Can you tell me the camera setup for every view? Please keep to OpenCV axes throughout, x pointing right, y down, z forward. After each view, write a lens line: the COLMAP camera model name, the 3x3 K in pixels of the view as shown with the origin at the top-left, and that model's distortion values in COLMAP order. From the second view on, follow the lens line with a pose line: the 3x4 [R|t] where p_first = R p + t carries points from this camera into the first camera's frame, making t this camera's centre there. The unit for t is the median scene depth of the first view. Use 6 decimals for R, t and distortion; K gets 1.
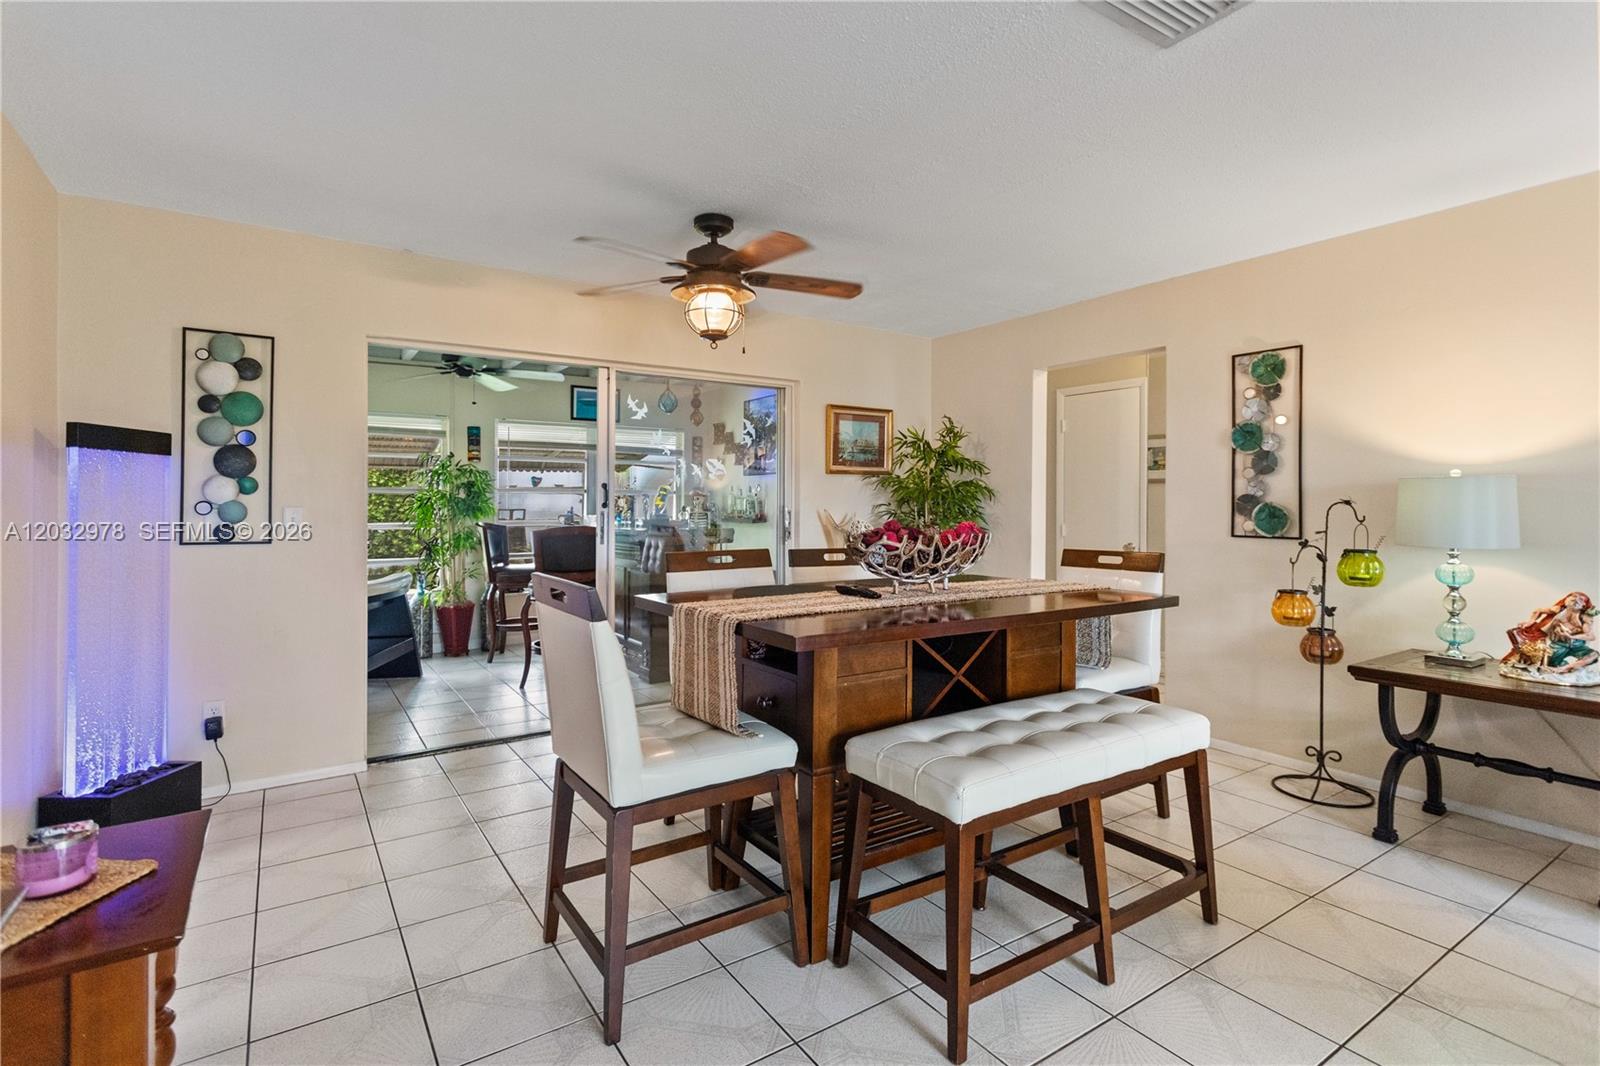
lens RADIAL K [[768.3, 0, 790.7], [0, 768.3, 509.4], [0, 0, 1]] dist [0.004363, 0.003103]
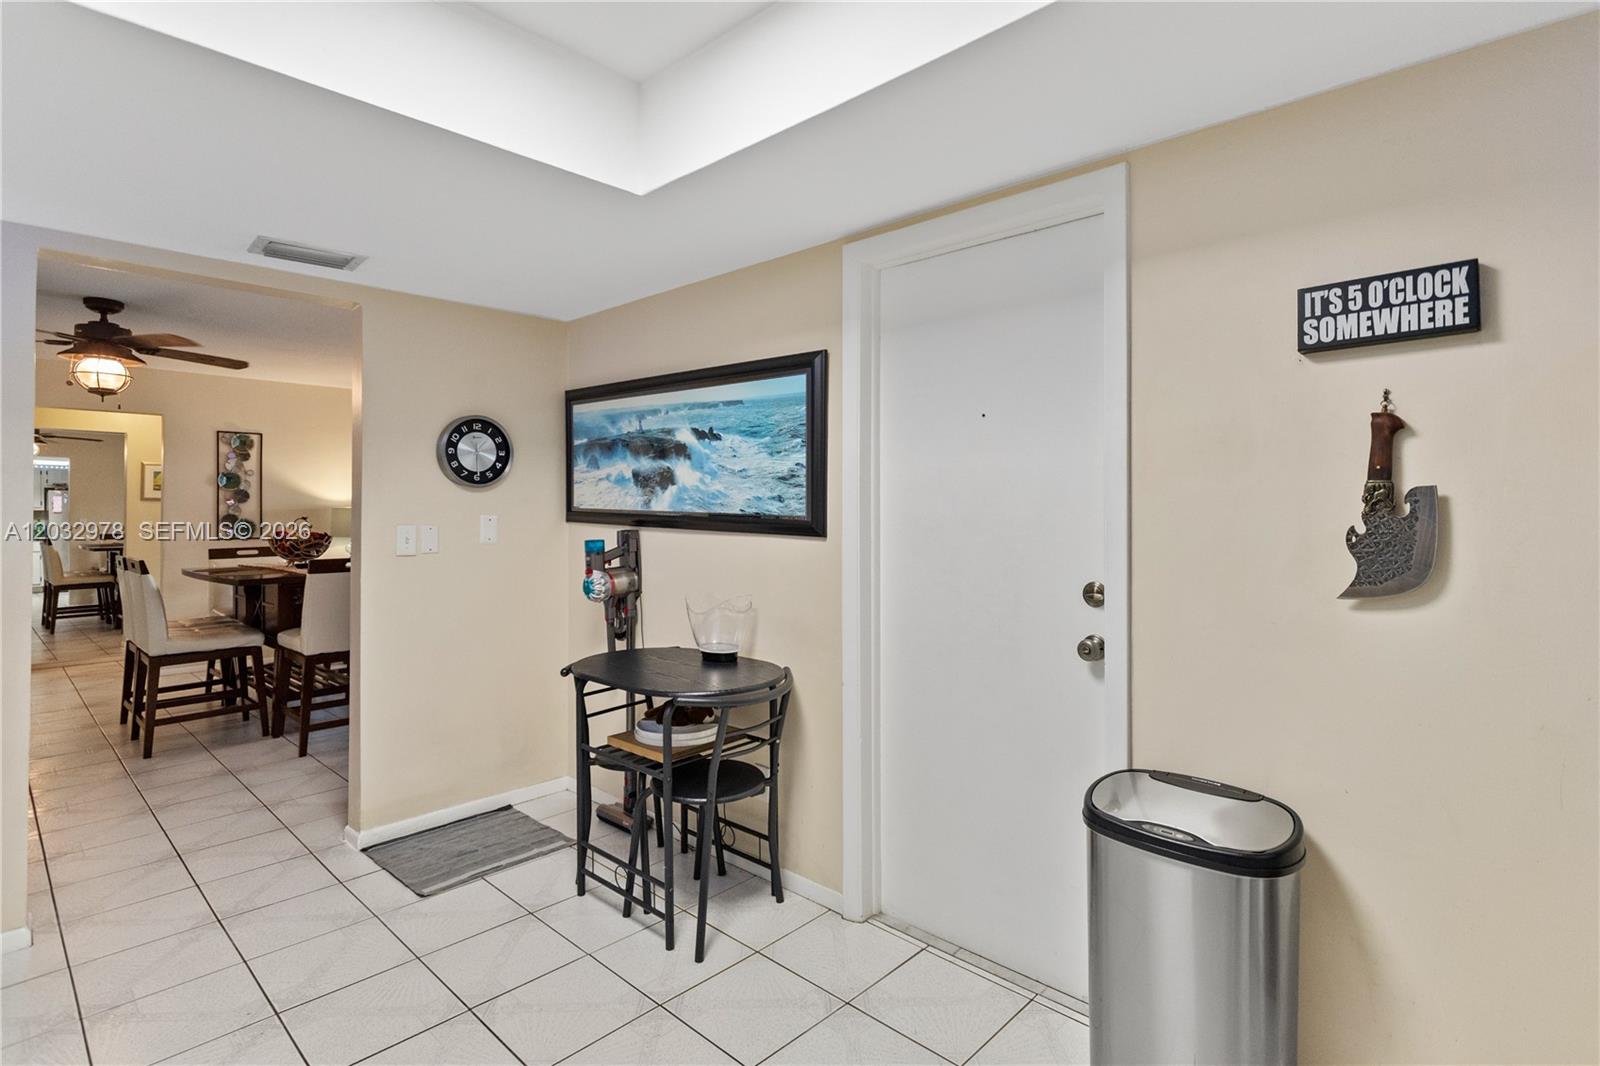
lens RADIAL K [[768.3, 0, 805.7], [0, 768.3, 508.8], [0, 0, 1]] dist [0.004363, 0.003103]
pose [[-0.219325, 0.000741, 0.975651, -1.113099], [0.005754, 0.999983, 0.000534, -0.020367], [-0.975635, 0.005731, -0.219326, 0.103130]]
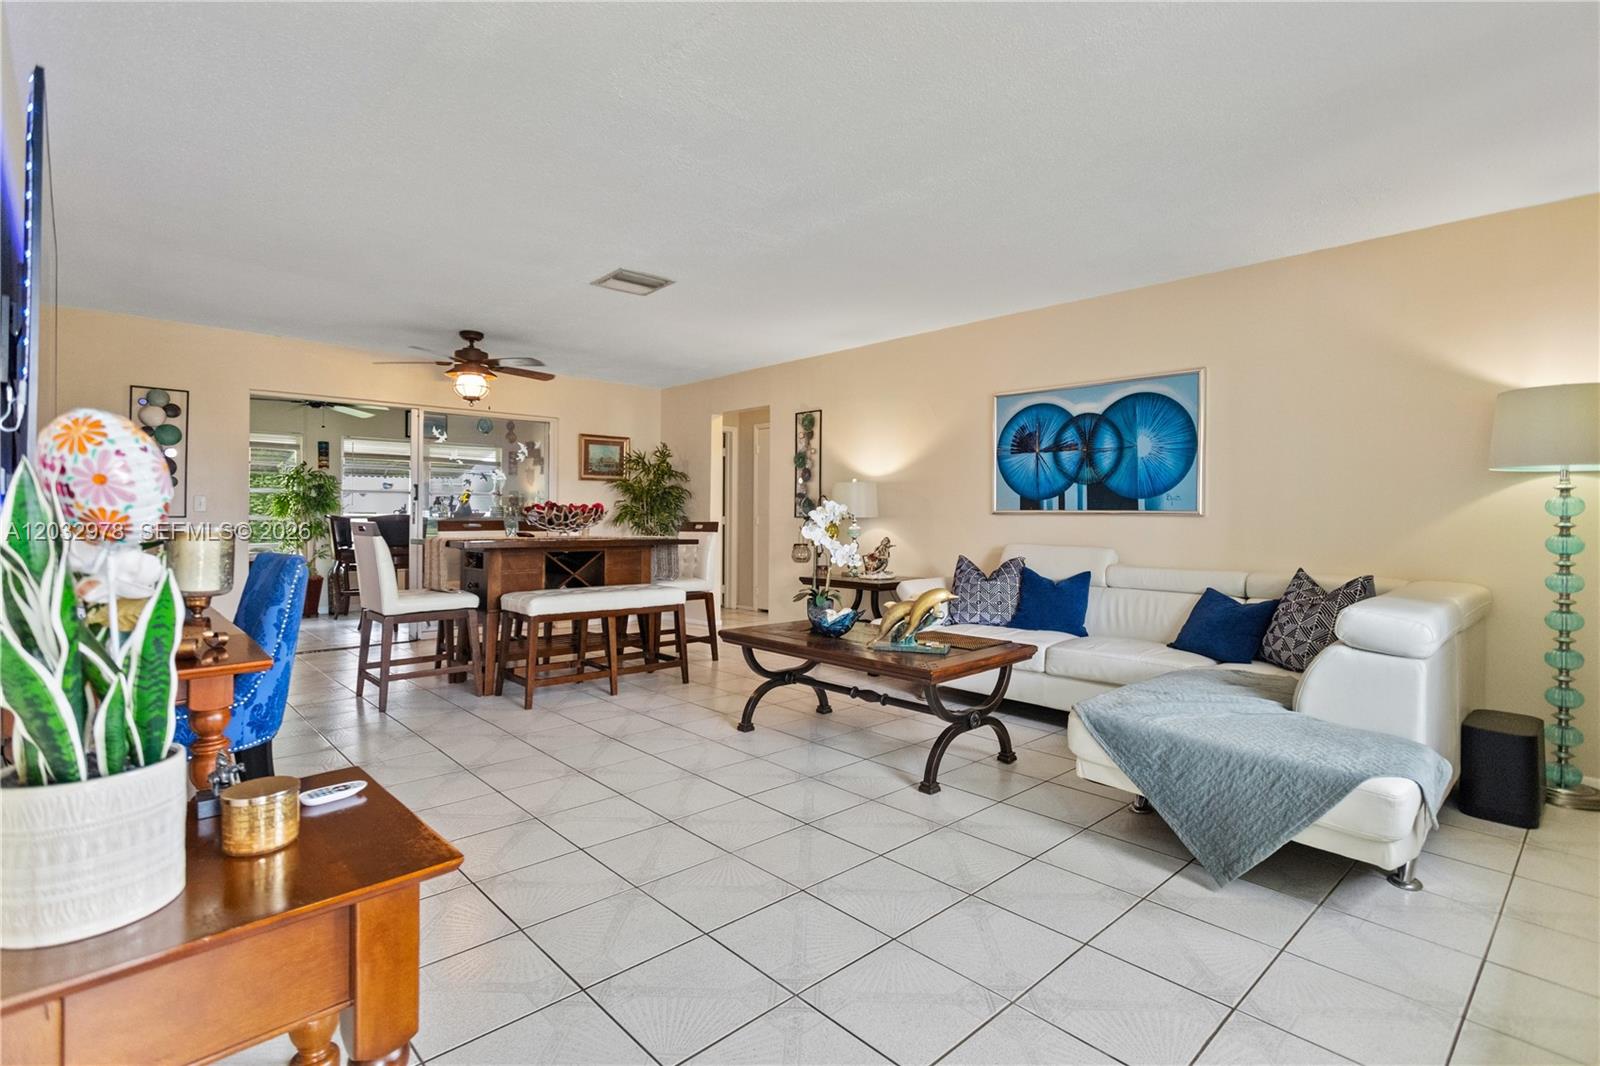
lens RADIAL K [[768.3, 0, 798.8], [0, 768.3, 518.1], [0, 0, 1]] dist [0.004363, 0.003103]
pose [[0.987233, 0.002128, 0.159269, 0.253487], [-0.001508, 0.999991, -0.004009, 0.036668], [-0.159276, 0.003718, 0.987227, -0.600586]]
